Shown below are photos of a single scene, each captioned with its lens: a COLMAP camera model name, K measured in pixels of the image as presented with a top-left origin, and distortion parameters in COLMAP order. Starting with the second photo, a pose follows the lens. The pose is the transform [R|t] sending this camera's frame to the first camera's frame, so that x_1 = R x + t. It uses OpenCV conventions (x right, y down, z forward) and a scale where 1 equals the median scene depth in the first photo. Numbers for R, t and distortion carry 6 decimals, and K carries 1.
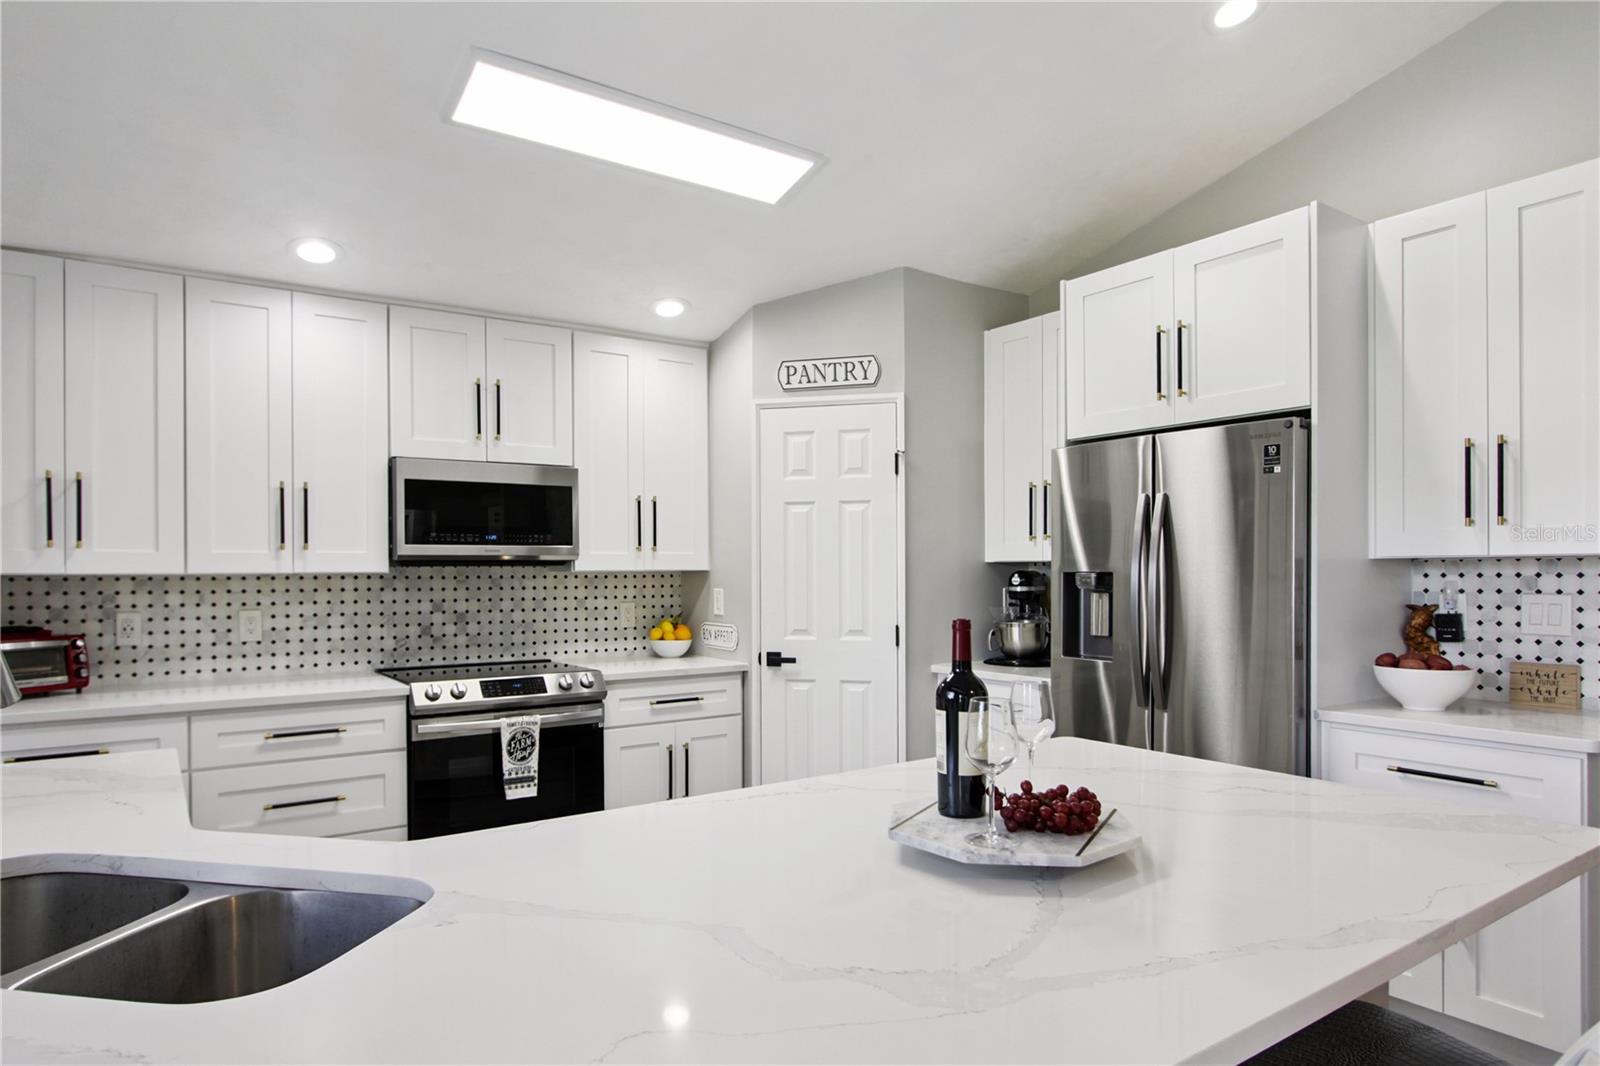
lens RADIAL K [[962.6, 0, 799.7], [0, 962.6, 574.5], [0, 0, 1]] dist [-0.002019, 0.000293]
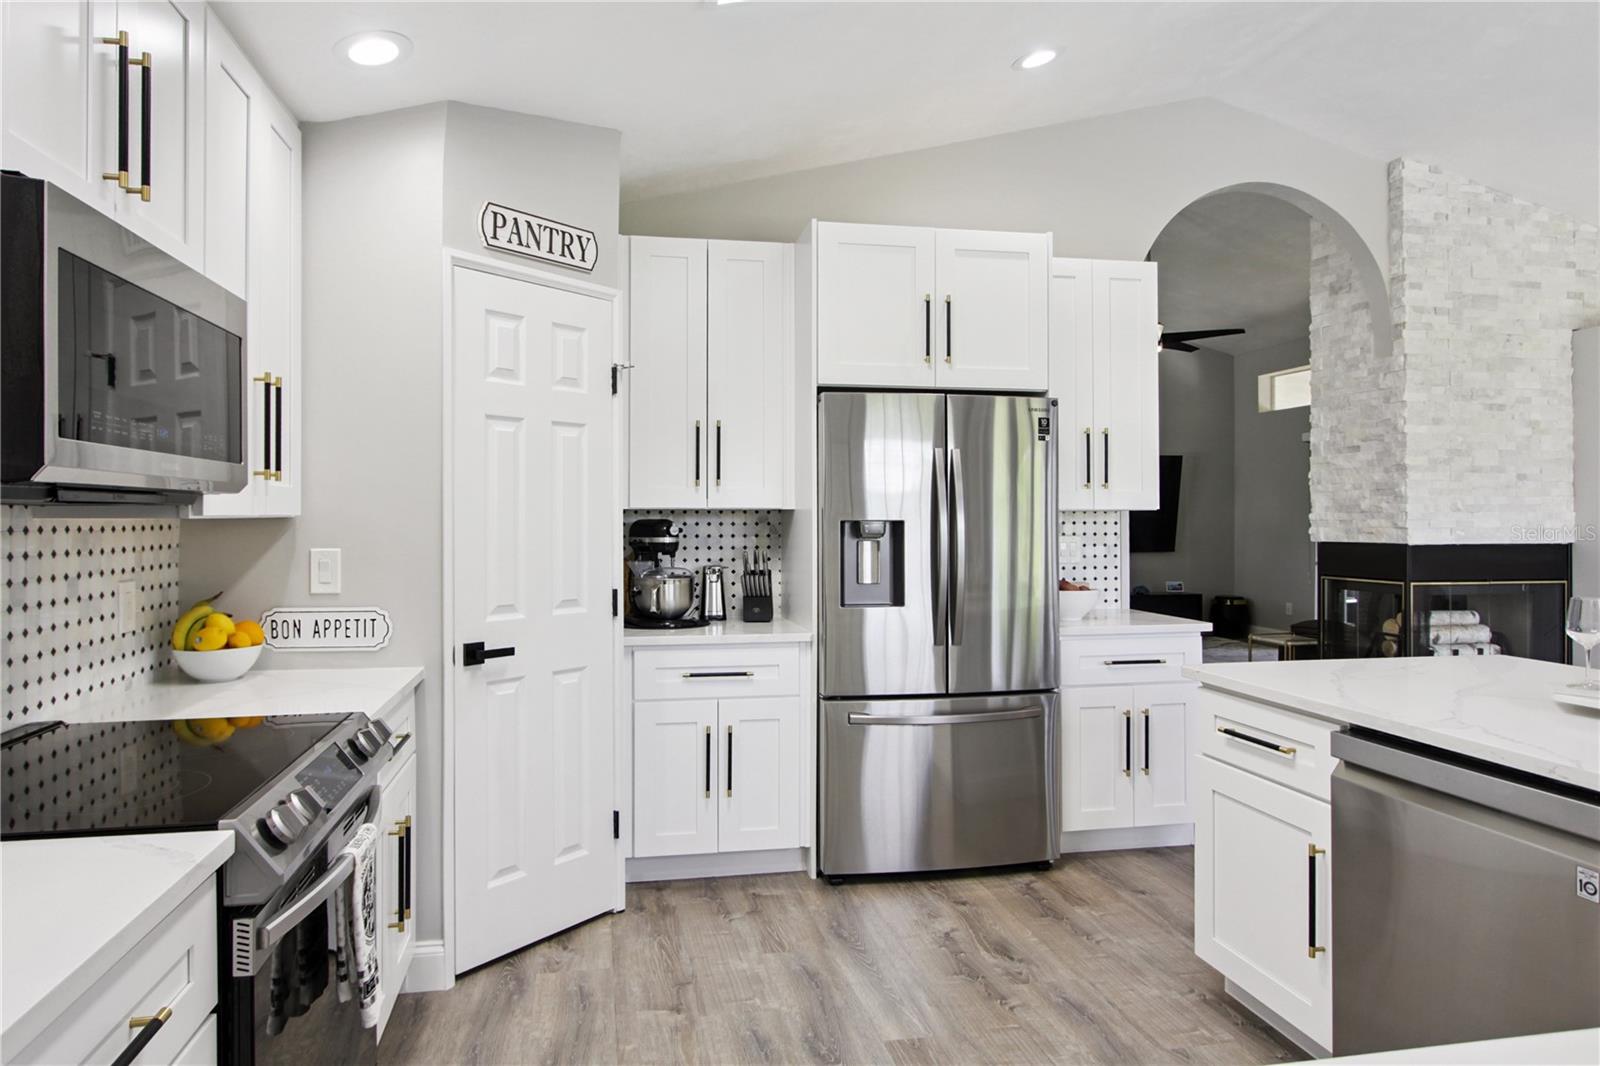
lens RADIAL K [[962.6, 0, 793.4], [0, 962.6, 521.7], [0, 0, 1]] dist [-0.002019, 0.000293]
pose [[0.421888, 0.001115, 0.906647, -0.531754], [0.003125, 0.999992, -0.002684, 0.000838], [-0.906643, 0.003965, 0.421881, 0.533221]]
